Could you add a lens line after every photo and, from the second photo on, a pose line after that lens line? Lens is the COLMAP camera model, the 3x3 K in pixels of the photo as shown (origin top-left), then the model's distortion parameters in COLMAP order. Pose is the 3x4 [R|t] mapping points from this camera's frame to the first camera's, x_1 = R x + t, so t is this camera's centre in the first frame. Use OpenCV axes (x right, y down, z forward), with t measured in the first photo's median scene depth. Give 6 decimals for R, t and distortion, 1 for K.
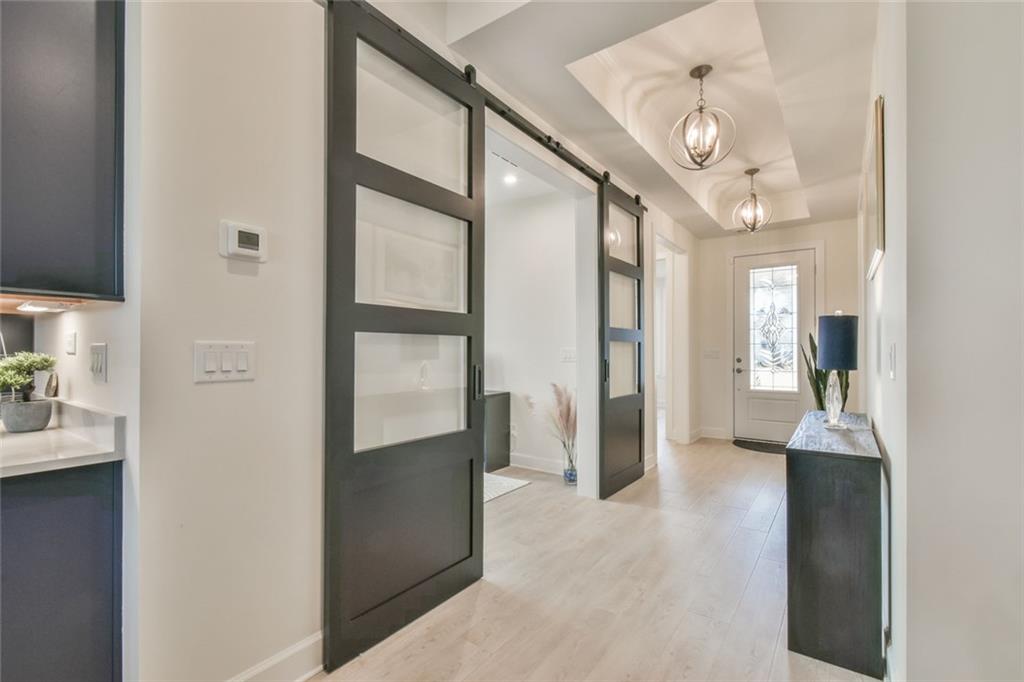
lens RADIAL K [[457.4, 0, 512.0], [0, 457.4, 341.0], [0, 0, 1]] dist [0.000422, -0.000049]
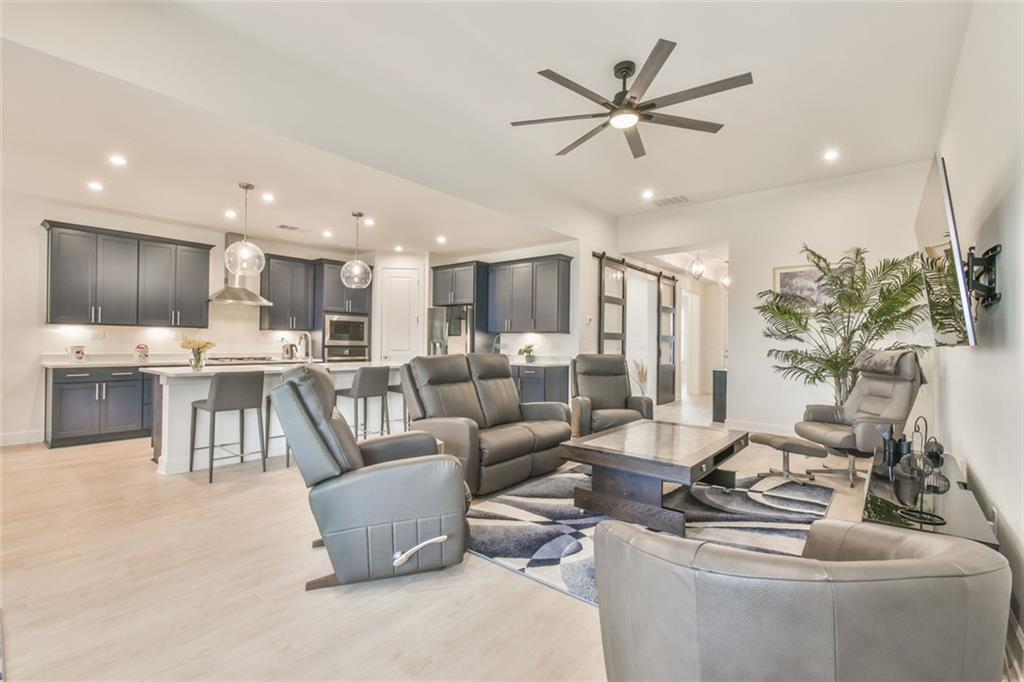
lens RADIAL K [[457.4, 0, 512.0], [0, 457.4, 341.0], [0, 0, 1]] dist [0.000422, -0.000049]
pose [[0.998338, 0.010642, -0.056647, -0.417763], [-0.009717, 0.999815, 0.016584, -0.030675], [0.056813, -0.016006, 0.998257, -1.390758]]
